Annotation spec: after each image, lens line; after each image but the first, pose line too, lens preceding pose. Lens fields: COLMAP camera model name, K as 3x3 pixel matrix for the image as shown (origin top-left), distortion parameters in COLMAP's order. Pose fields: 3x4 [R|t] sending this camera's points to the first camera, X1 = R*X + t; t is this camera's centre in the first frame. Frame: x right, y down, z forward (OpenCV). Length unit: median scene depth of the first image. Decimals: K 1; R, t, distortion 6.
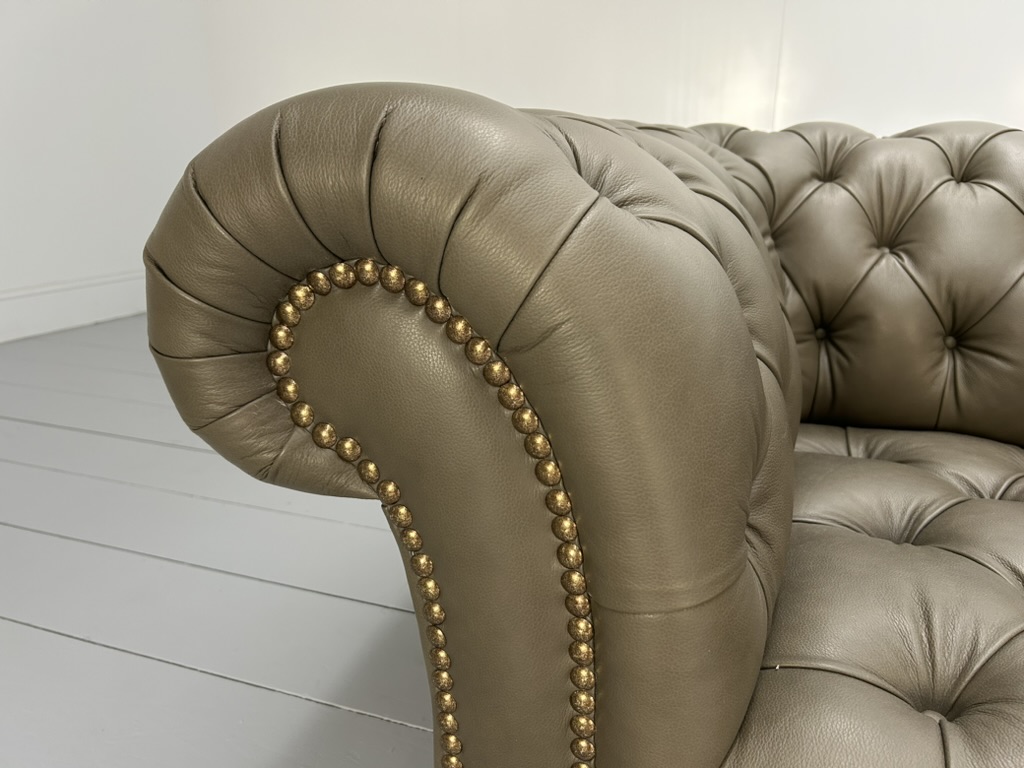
lens RADIAL K [[777.0, 0, 505.9], [0, 777.0, 379.5], [0, 0, 1]] dist [0.053636, -0.059121]
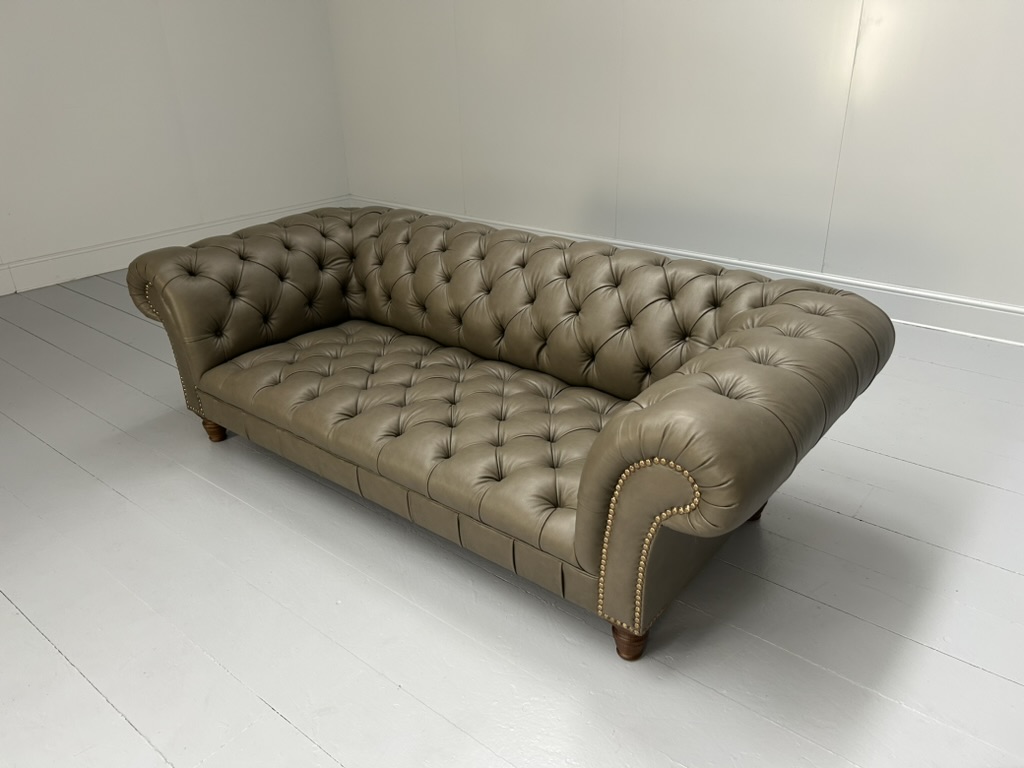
lens RADIAL K [[777.0, 0, 501.6], [0, 777.0, 387.0], [0, 0, 1]] dist [0.053636, -0.059121]
pose [[0.935562, 0.120208, -0.332074, 4.106619], [-0.063754, 0.982327, 0.175980, -0.548695], [0.347360, -0.143469, 0.926692, -3.501065]]
